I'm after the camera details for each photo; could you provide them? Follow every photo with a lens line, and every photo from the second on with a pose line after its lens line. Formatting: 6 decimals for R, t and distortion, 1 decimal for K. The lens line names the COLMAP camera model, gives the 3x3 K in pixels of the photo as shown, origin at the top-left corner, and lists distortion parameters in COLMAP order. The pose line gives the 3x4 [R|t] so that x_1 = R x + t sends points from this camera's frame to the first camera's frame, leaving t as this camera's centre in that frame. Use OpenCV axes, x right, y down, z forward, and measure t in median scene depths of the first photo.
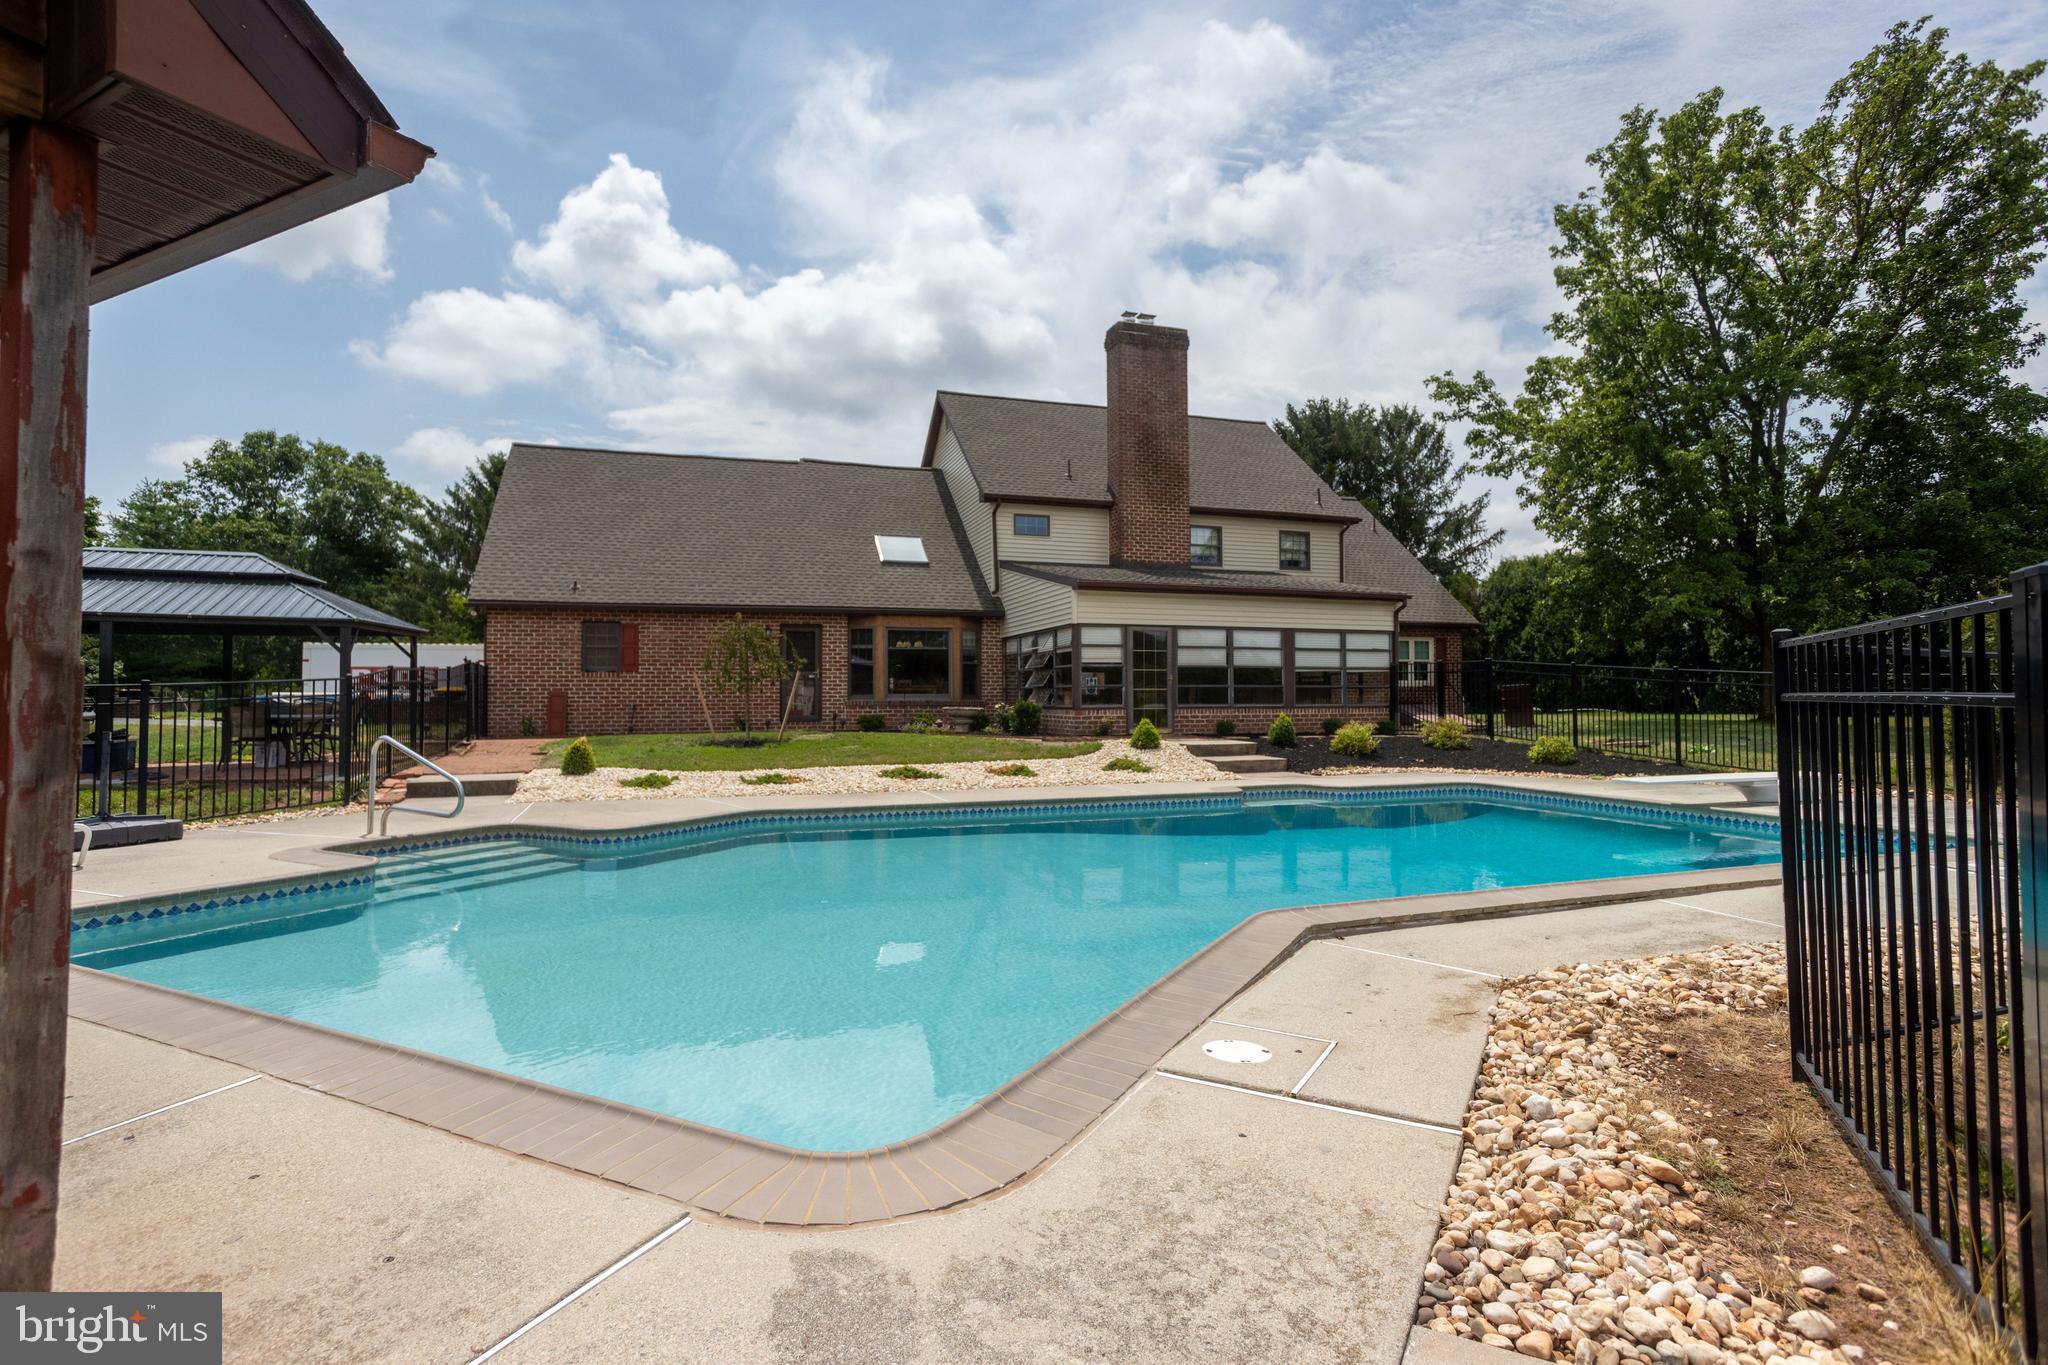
lens RADIAL K [[1019.1, 0, 1024.0], [0, 1019.1, 682.5], [0, 0, 1]] dist [-0.054468, 0.037467]
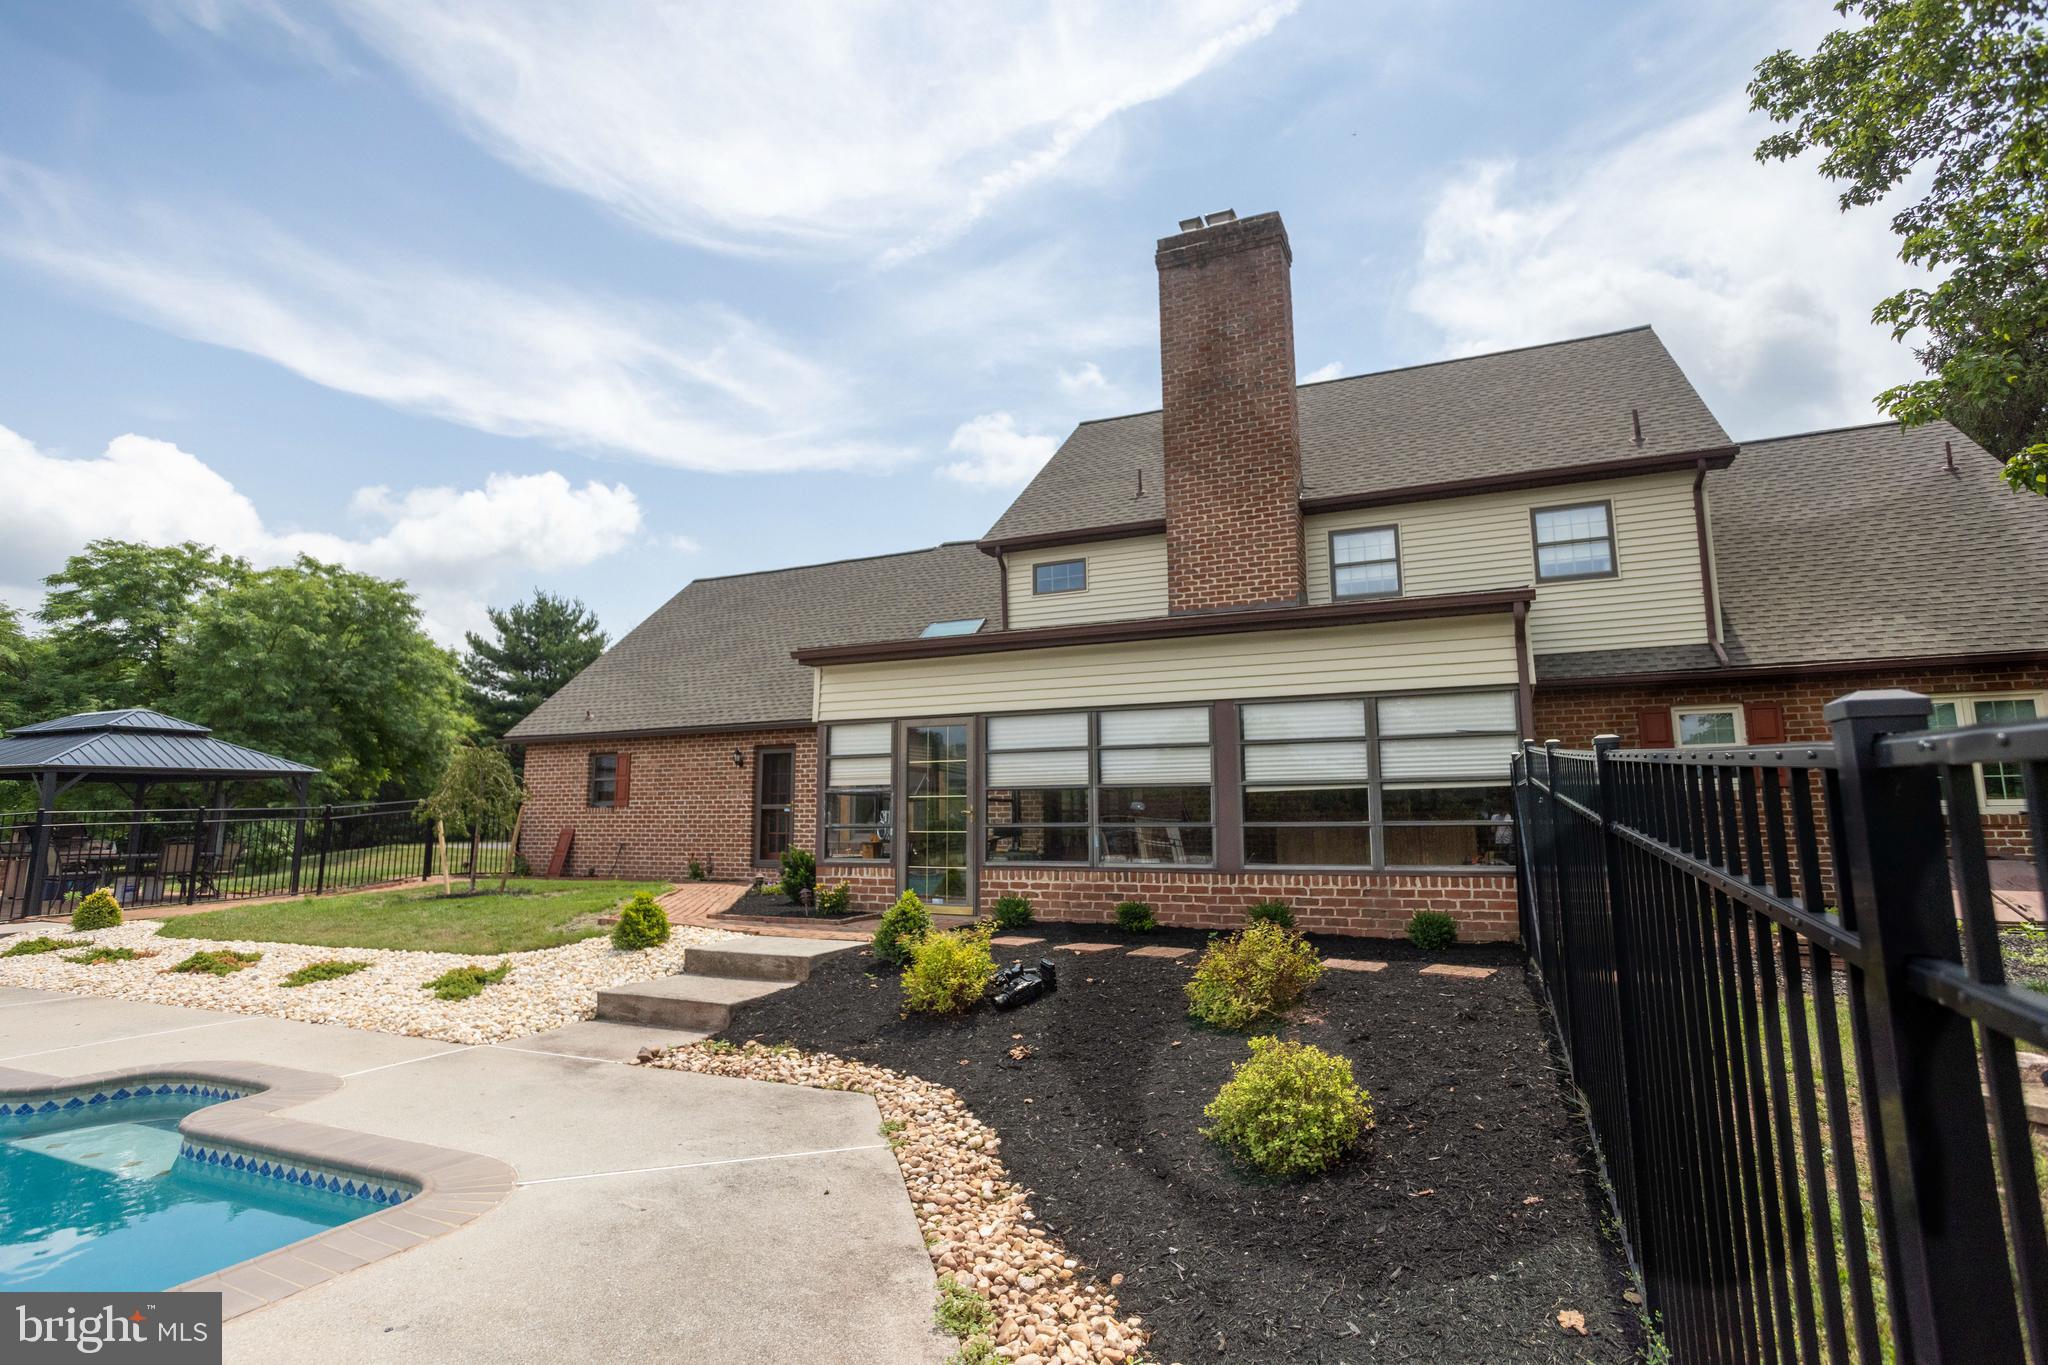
lens RADIAL K [[1019.1, 0, 1024.0], [0, 1019.1, 682.5], [0, 0, 1]] dist [-0.054468, 0.037467]
pose [[0.723608, -0.094336, -0.683734, 0.508645], [0.011880, 0.992171, -0.124318, -0.004152], [0.690109, 0.081835, 0.719064, 0.593925]]
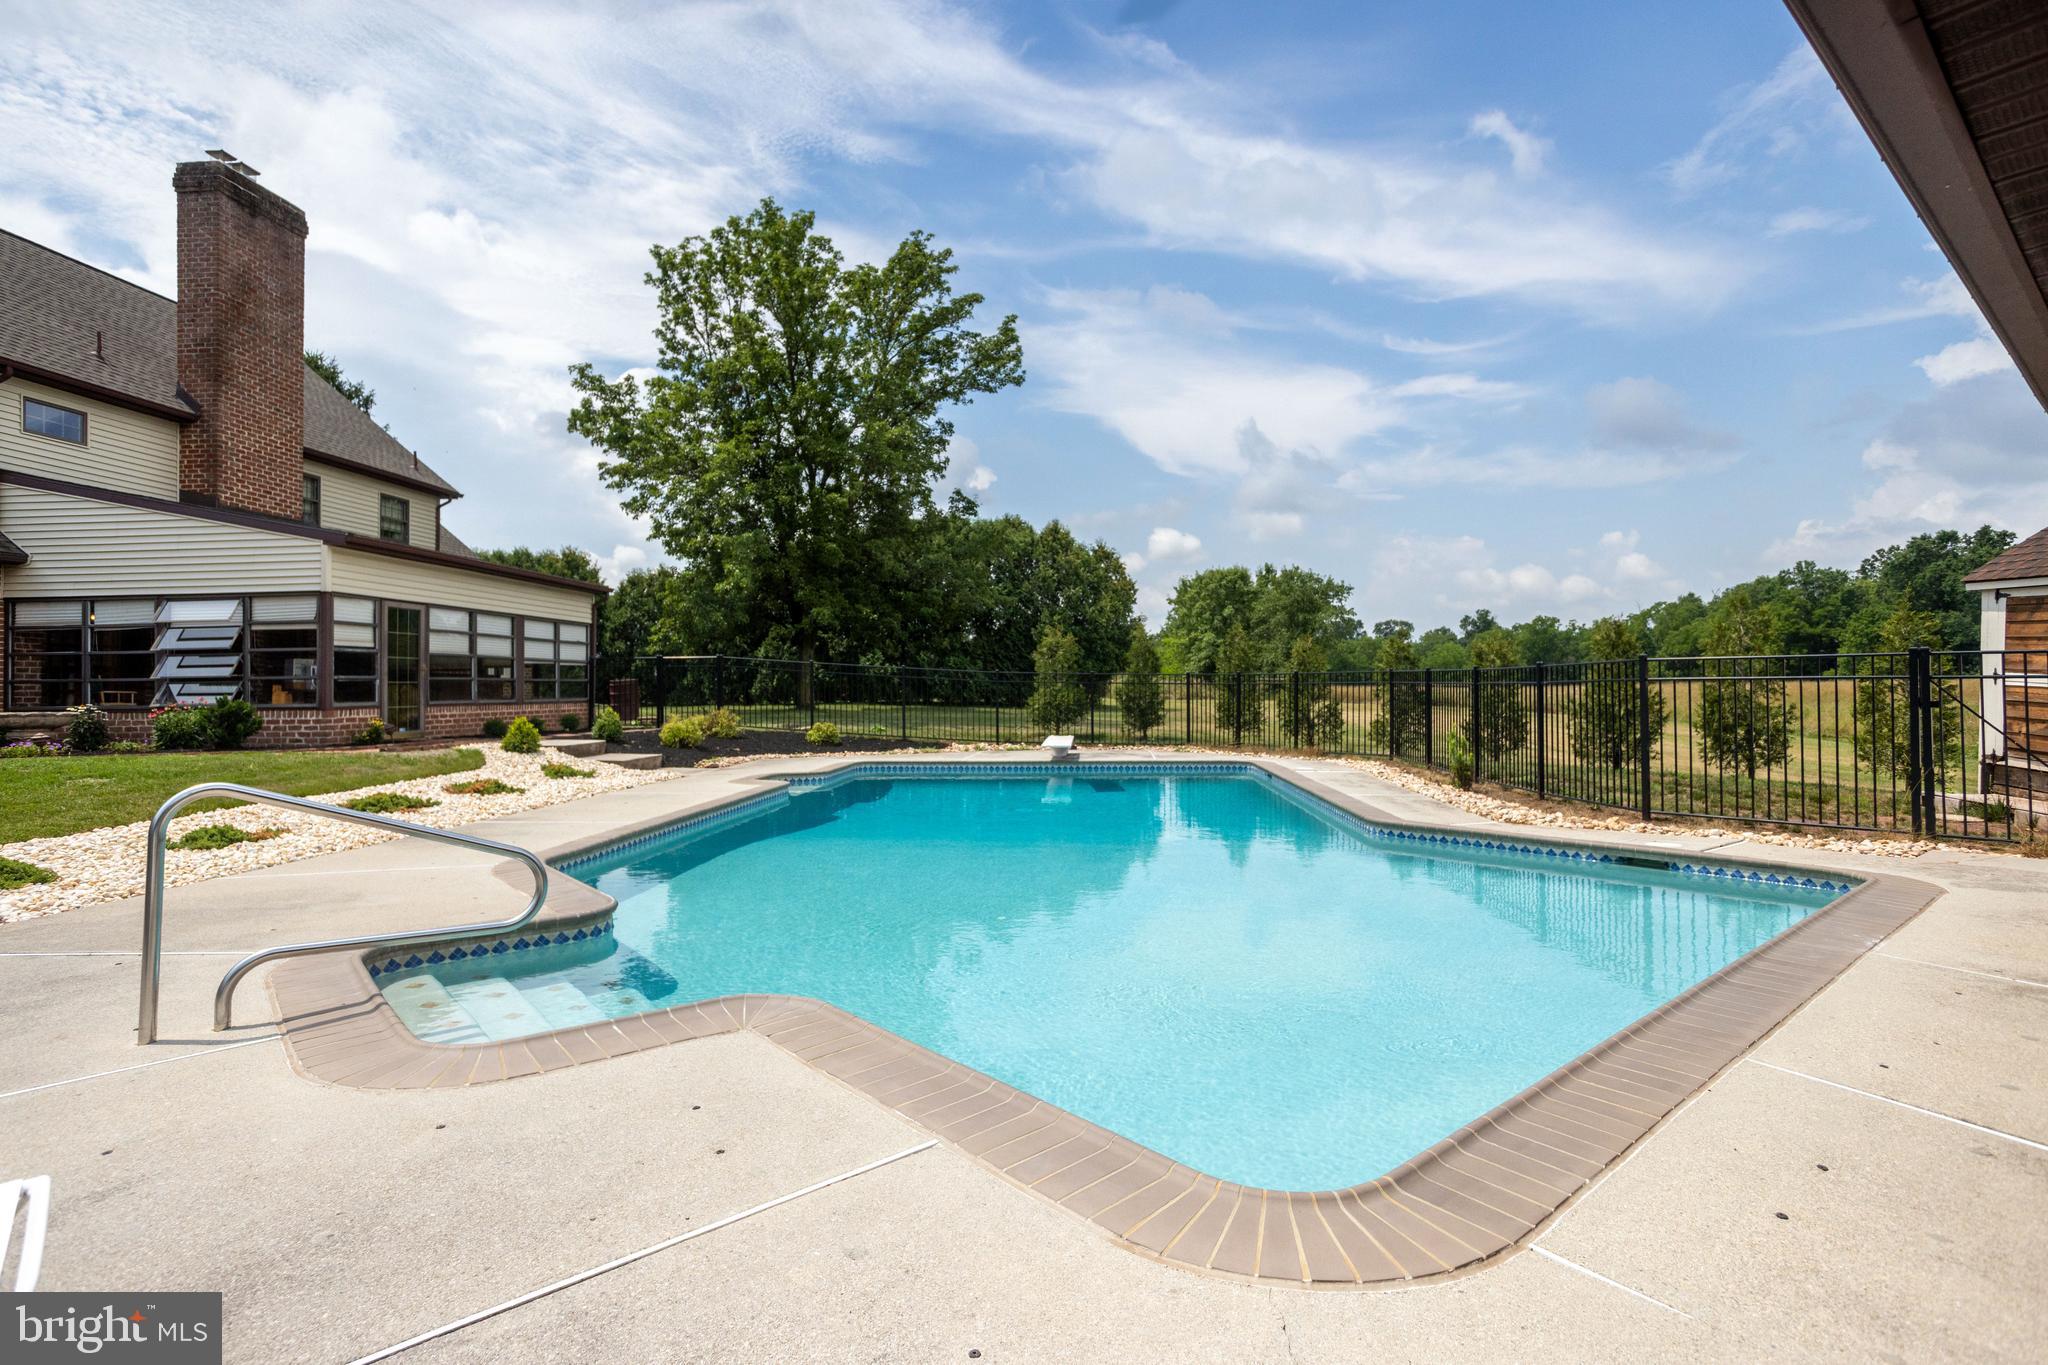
lens RADIAL K [[1025.2, 0, 1022.3], [0, 1025.2, 678.5], [0, 0, 1]] dist [-0.047065, 0.030123]
pose [[0.394389, 0.007376, 0.918914, -0.381289], [-0.006442, 0.999965, -0.005262, 0.004396], [-0.918921, -0.003844, 0.394422, 0.237843]]
